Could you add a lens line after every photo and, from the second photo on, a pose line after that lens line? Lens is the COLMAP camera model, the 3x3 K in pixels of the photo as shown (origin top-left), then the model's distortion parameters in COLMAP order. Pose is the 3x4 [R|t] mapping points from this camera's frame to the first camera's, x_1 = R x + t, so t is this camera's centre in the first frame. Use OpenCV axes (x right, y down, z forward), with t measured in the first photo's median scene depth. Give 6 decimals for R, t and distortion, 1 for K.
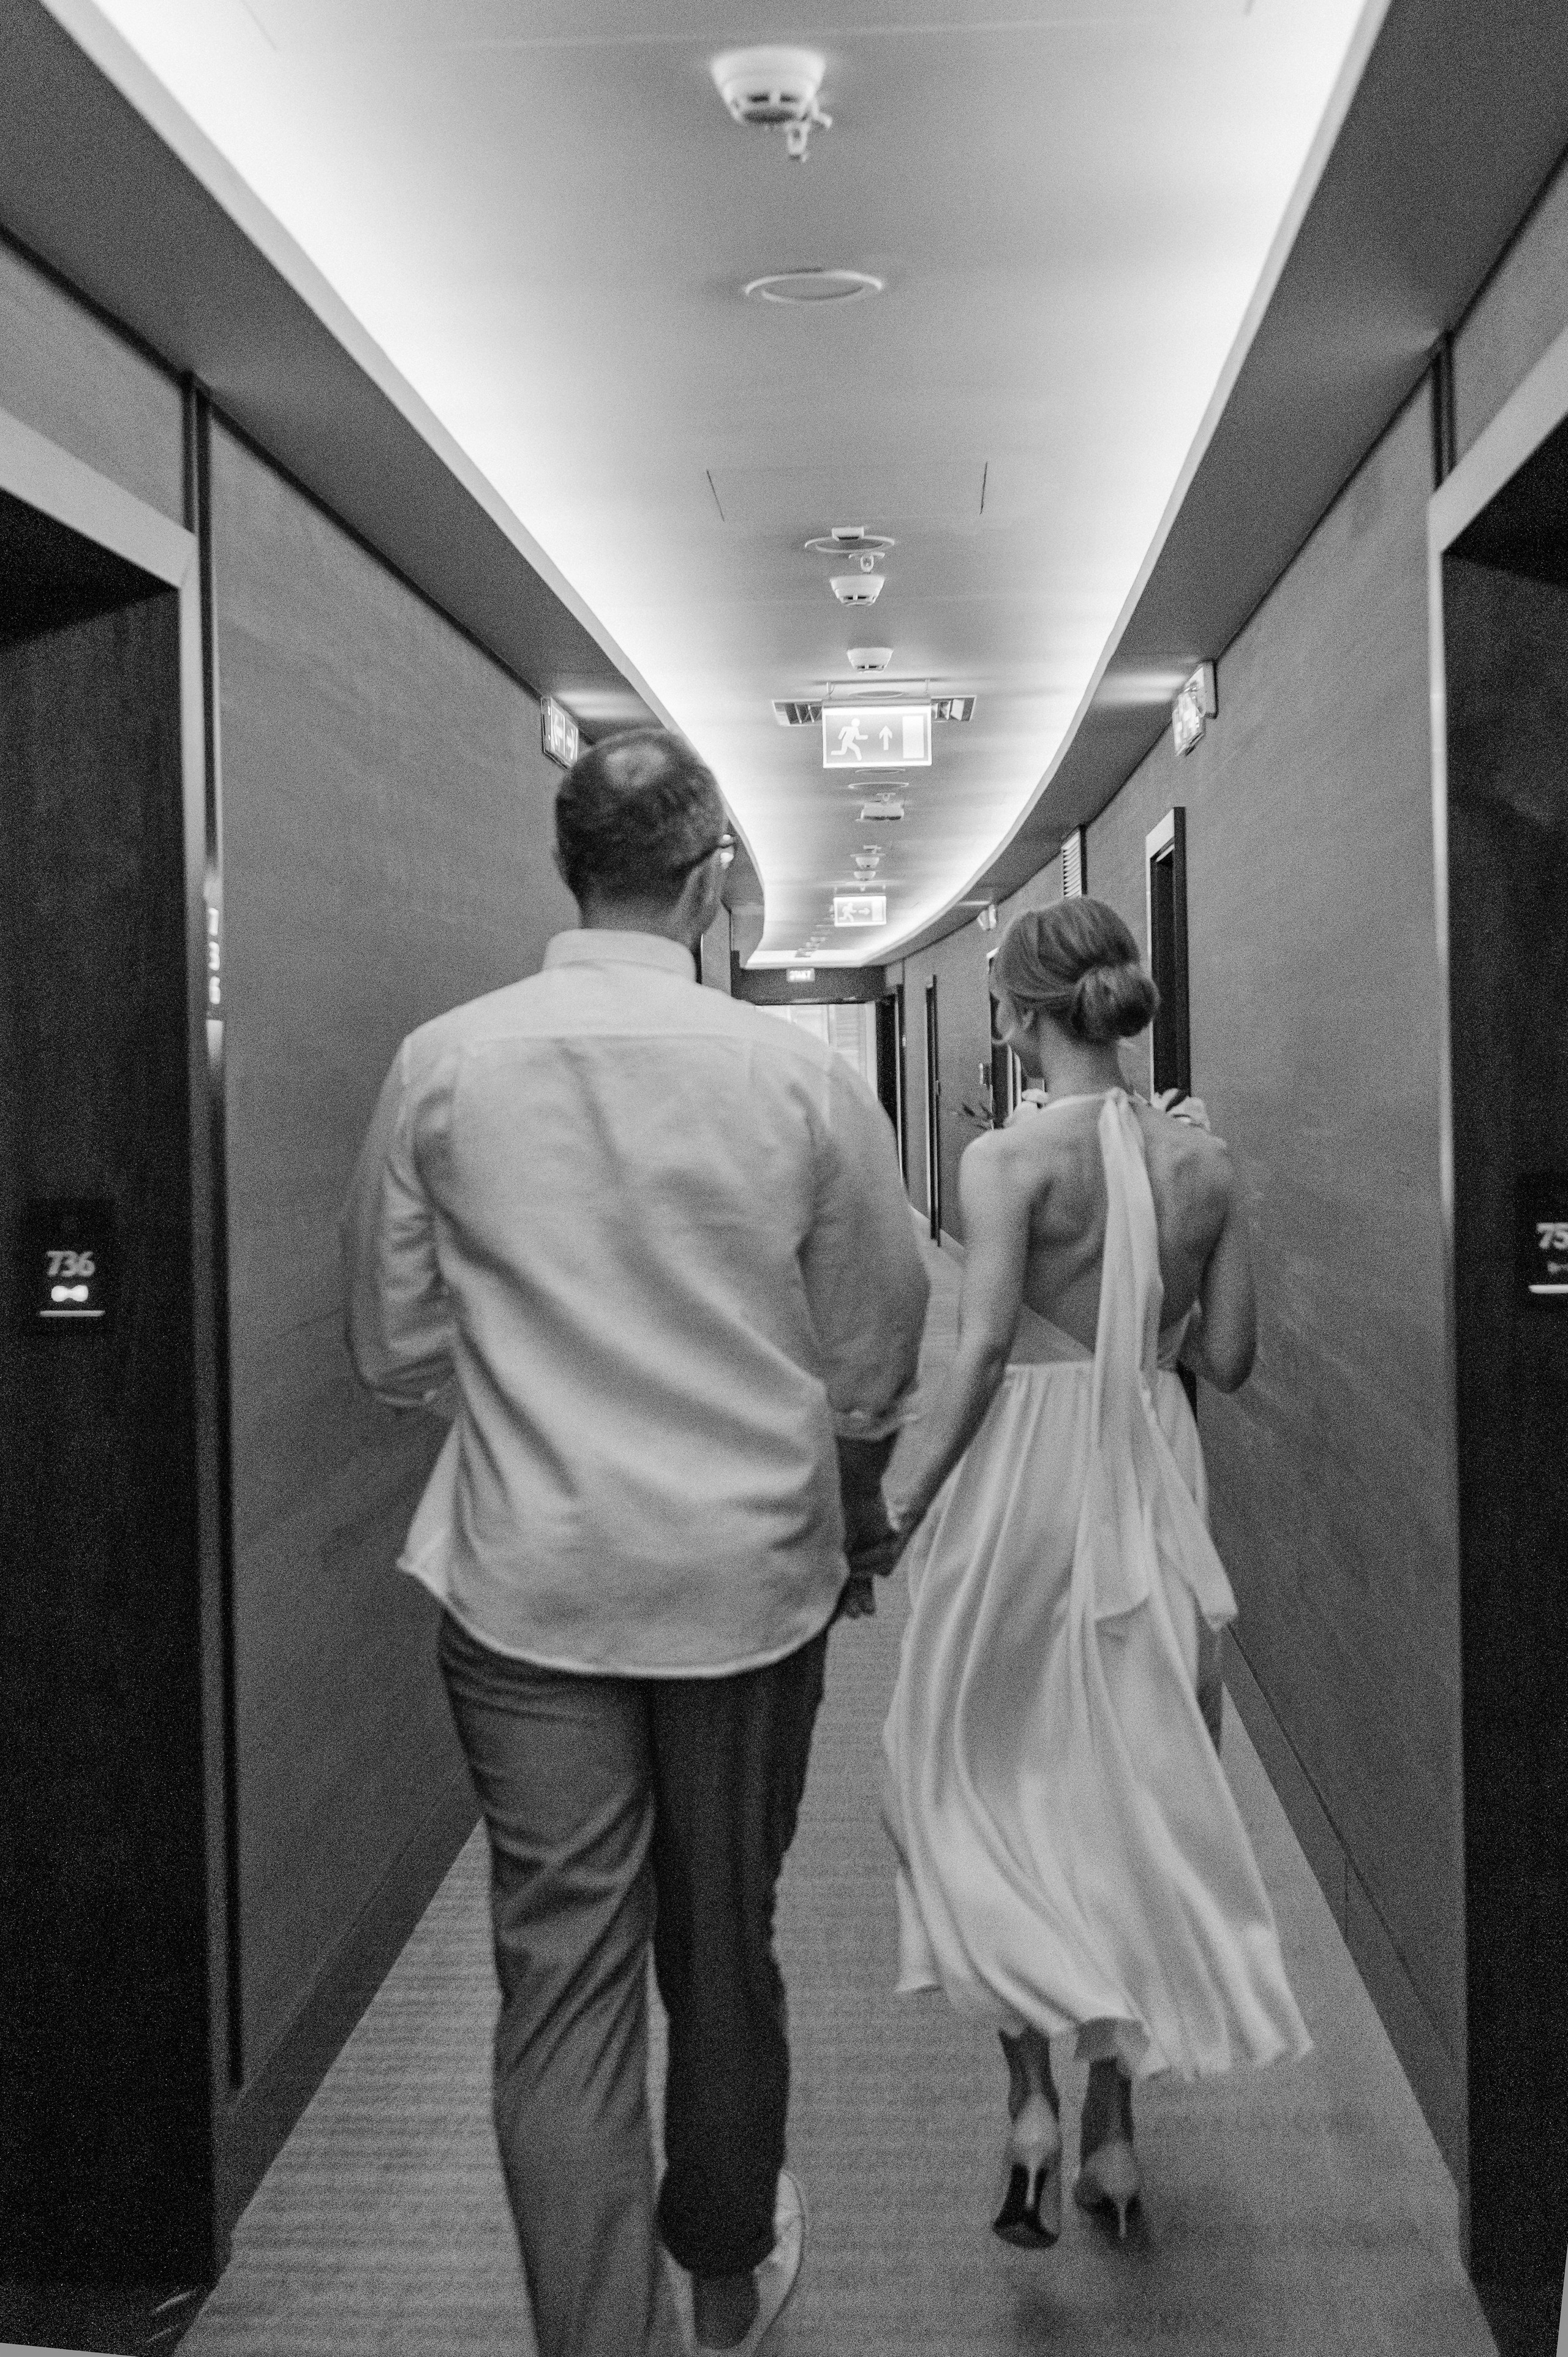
lens RADIAL K [[2717.2, 0, 783.7], [0, 2717.2, 1177.2], [0, 0, 1]] dist [-0.003399, 0.000000]
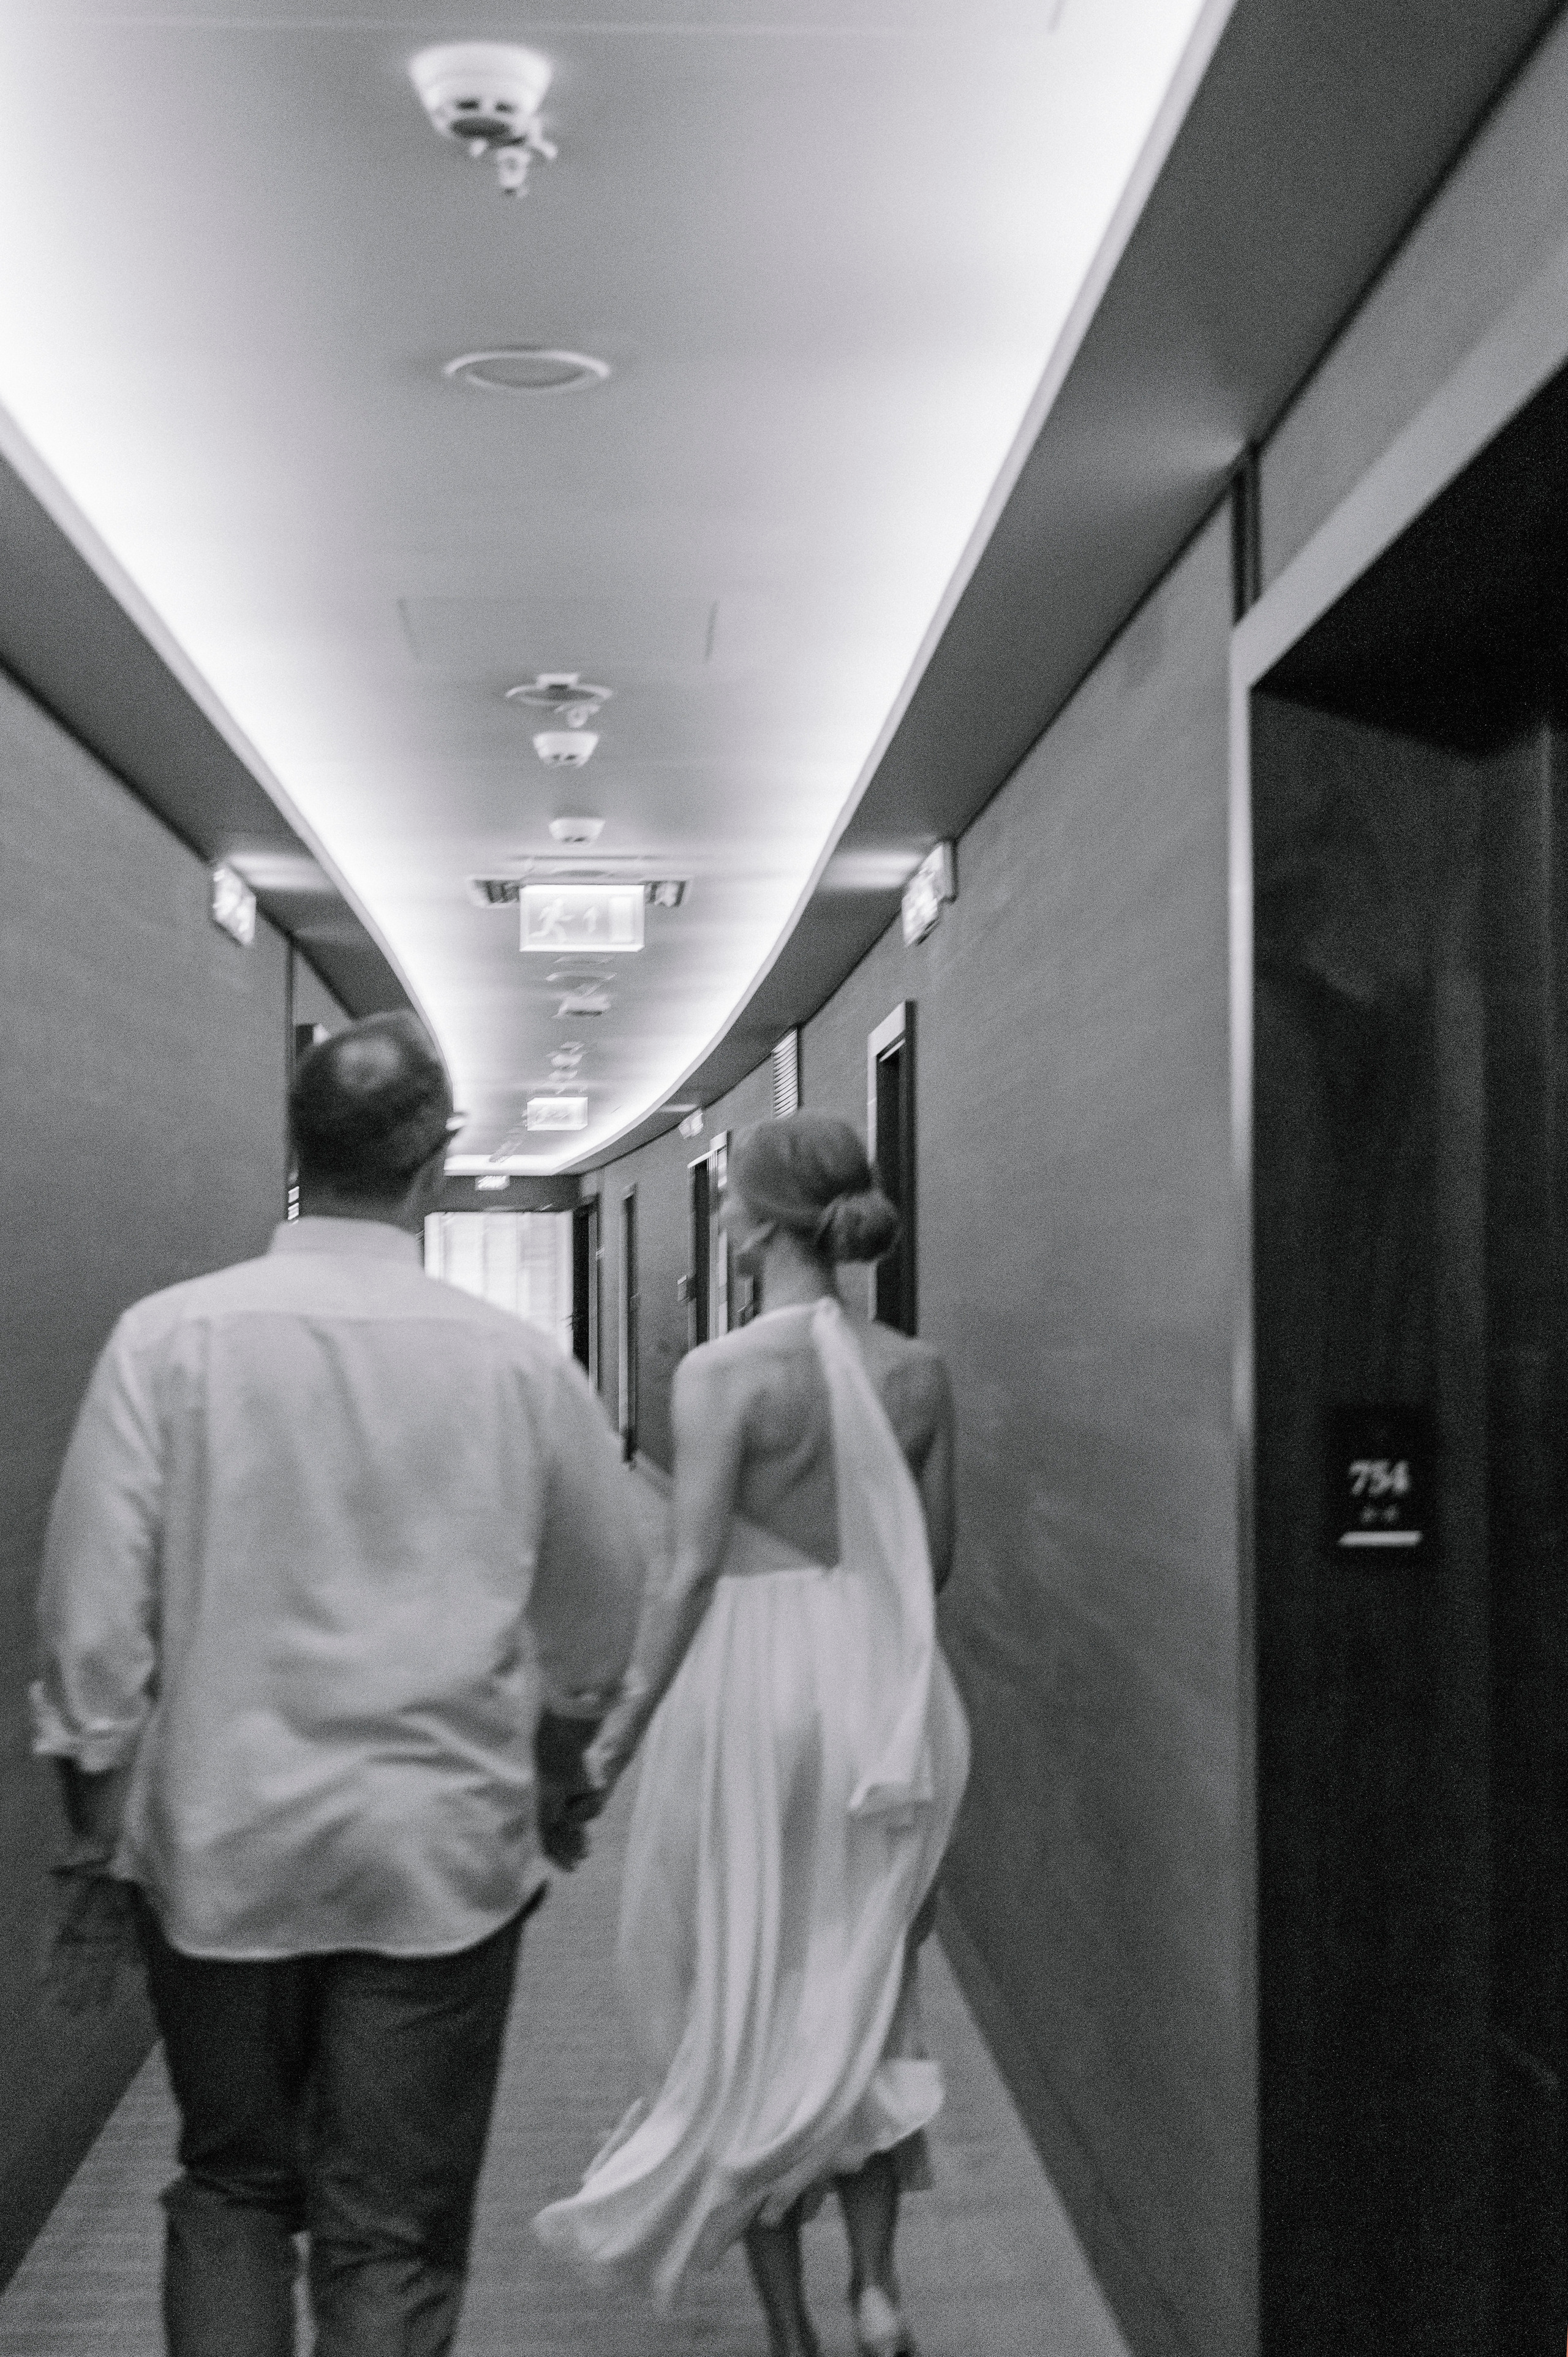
lens RADIAL K [[2590.1, 0, 851.1], [0, 2590.1, 1203.1], [0, 0, 1]] dist [-0.038406, 0.000000]
pose [[0.989380, 0.022000, 0.143681, 0.000706], [-0.011445, 0.997202, -0.073877, -0.002075], [-0.144904, 0.071447, 0.986863, 0.145002]]
